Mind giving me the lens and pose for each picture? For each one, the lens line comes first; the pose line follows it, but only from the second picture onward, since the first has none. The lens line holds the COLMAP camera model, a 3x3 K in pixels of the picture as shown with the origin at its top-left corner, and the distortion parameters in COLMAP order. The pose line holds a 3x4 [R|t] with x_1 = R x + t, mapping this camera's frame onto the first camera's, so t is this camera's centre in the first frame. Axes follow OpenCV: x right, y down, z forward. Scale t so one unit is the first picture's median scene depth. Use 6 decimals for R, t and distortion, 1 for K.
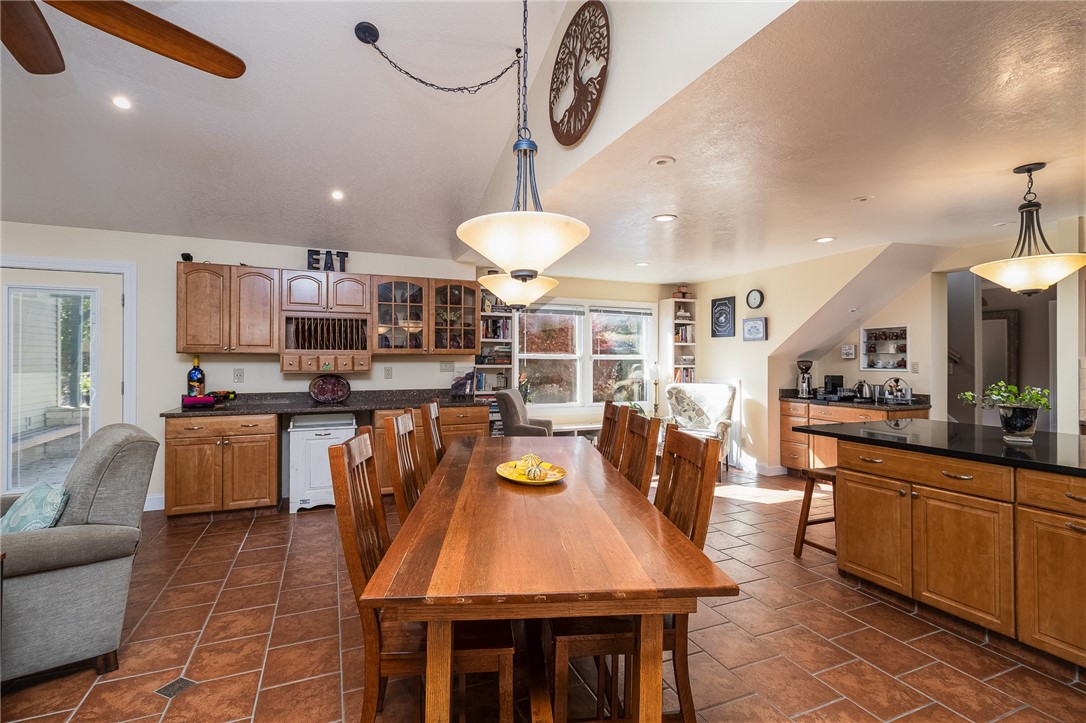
lens RADIAL K [[504.7, 0, 545.7], [0, 504.7, 358.7], [0, 0, 1]] dist [0.003441, -0.000060]
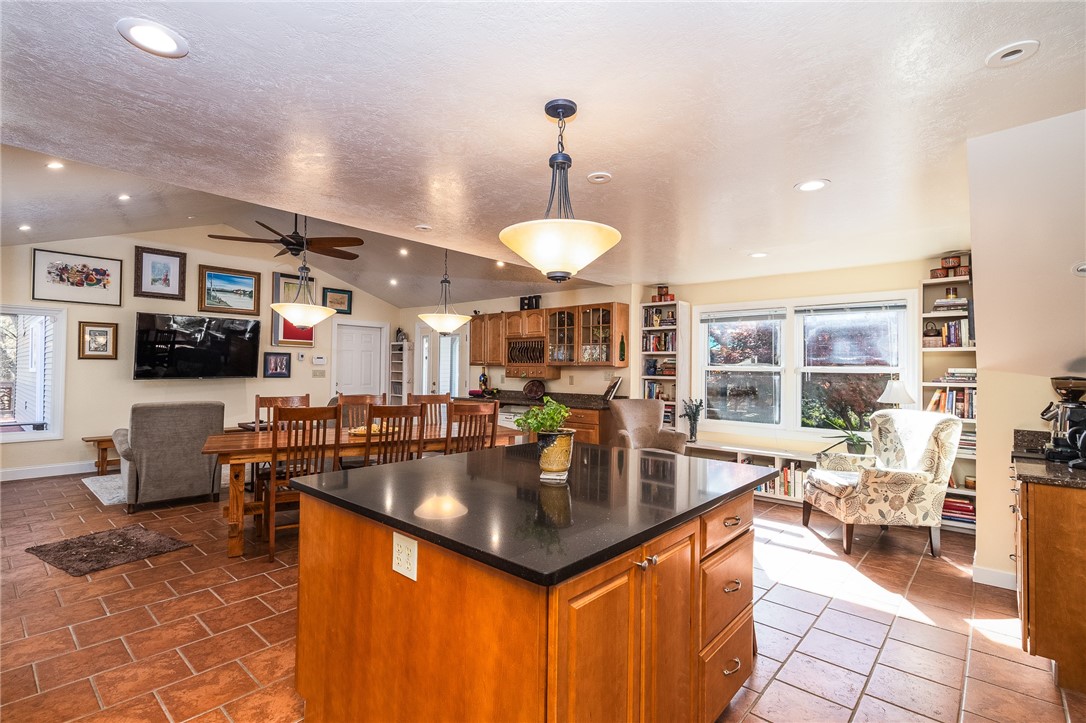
lens RADIAL K [[504.7, 0, 540.7], [0, 504.7, 361.4], [0, 0, 1]] dist [0.003441, -0.000060]
pose [[0.423457, -0.010779, -0.905852, 0.652262], [-0.008405, 0.999839, -0.015827, 0.000241], [0.905877, 0.014316, 0.423298, 0.287997]]
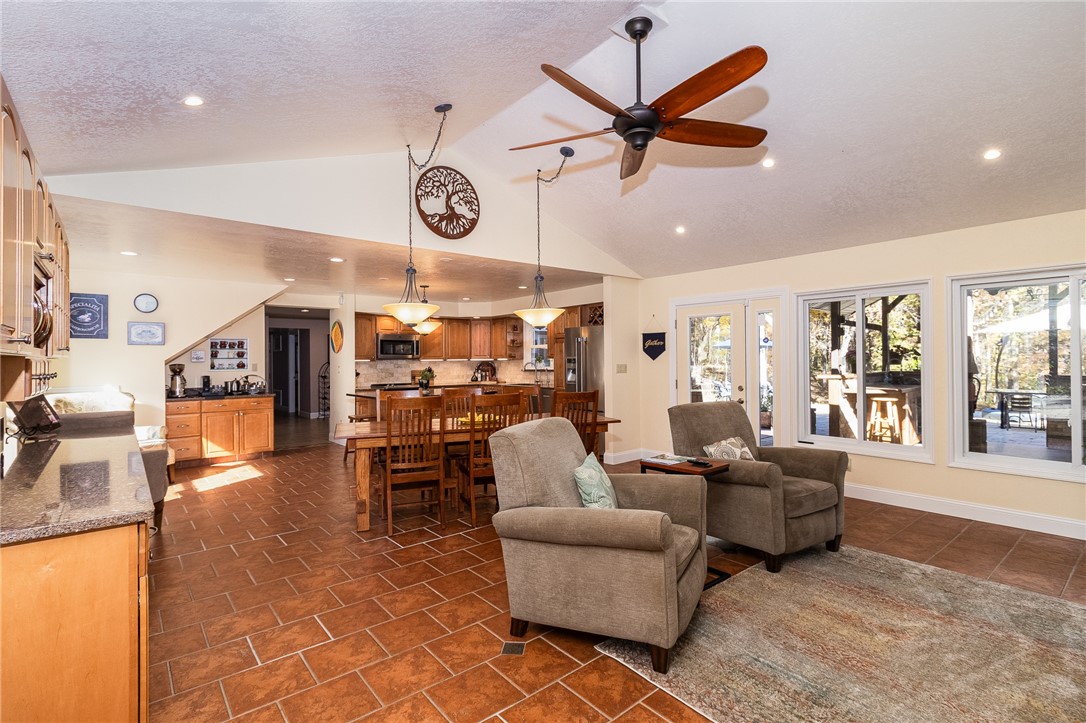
lens RADIAL K [[504.7, 0, 546.8], [0, 504.7, 358.7], [0, 0, 1]] dist [0.003441, -0.000060]
pose [[-0.289361, 0.002754, 0.957216, -0.881980], [0.010957, 0.999940, 0.000435, 0.000302], [-0.957157, 0.010614, -0.289374, 0.597119]]
